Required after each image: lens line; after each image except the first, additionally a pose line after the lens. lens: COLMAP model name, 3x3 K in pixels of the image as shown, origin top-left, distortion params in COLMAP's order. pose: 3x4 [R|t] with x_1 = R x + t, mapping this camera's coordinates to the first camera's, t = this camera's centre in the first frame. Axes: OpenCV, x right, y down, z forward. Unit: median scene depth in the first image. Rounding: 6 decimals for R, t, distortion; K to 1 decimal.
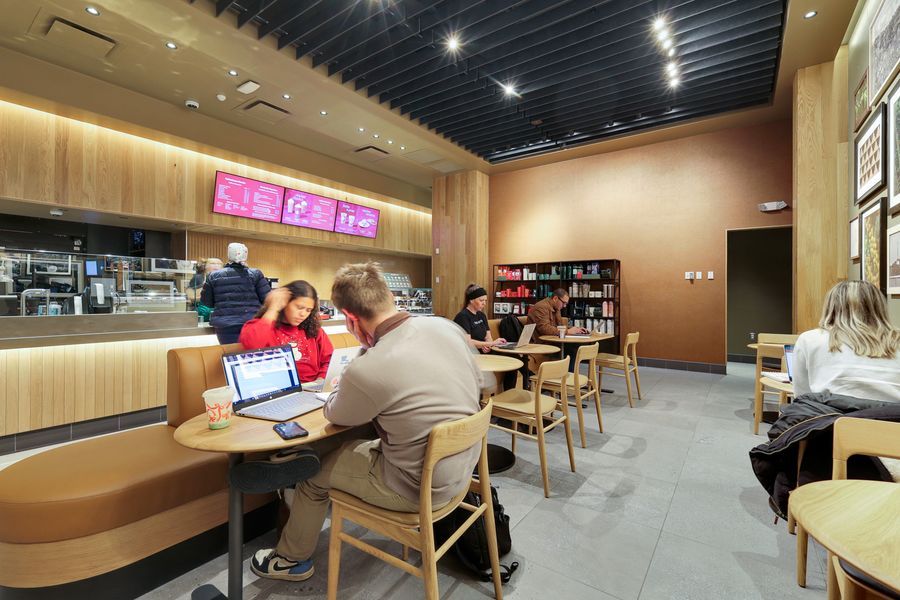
lens RADIAL K [[411.1, 0, 462.6], [0, 411.1, 293.9], [0, 0, 1]] dist [0.001339, 0.002002]
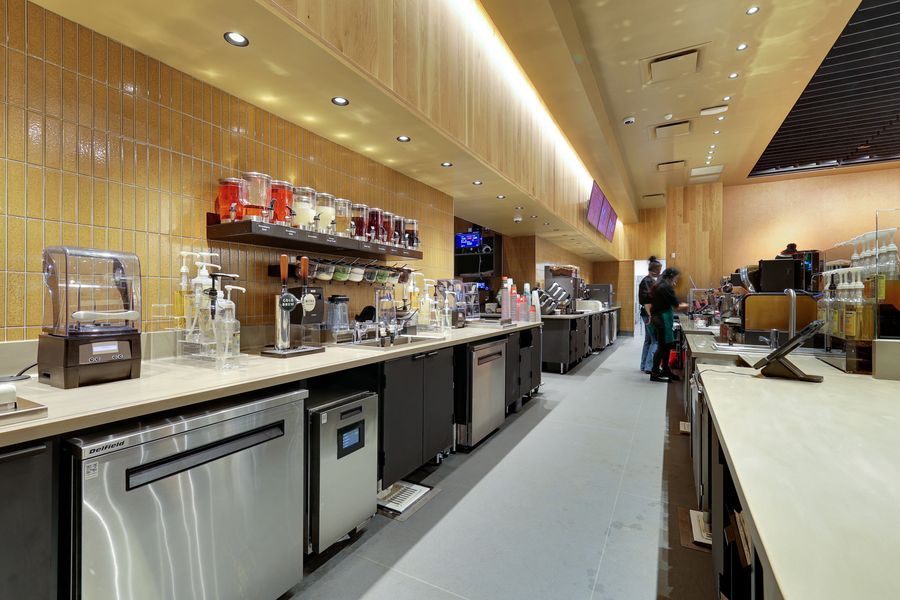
lens RADIAL K [[402.8, 0, 460.2], [0, 402.8, 294.8], [0, 0, 1]] dist [0.003212, 0.001074]
pose [[0.993985, 0.004833, 0.109412, -0.923389], [-0.006237, 0.999903, 0.012490, -0.011034], [-0.109341, -0.013098, 0.993918, -0.008412]]
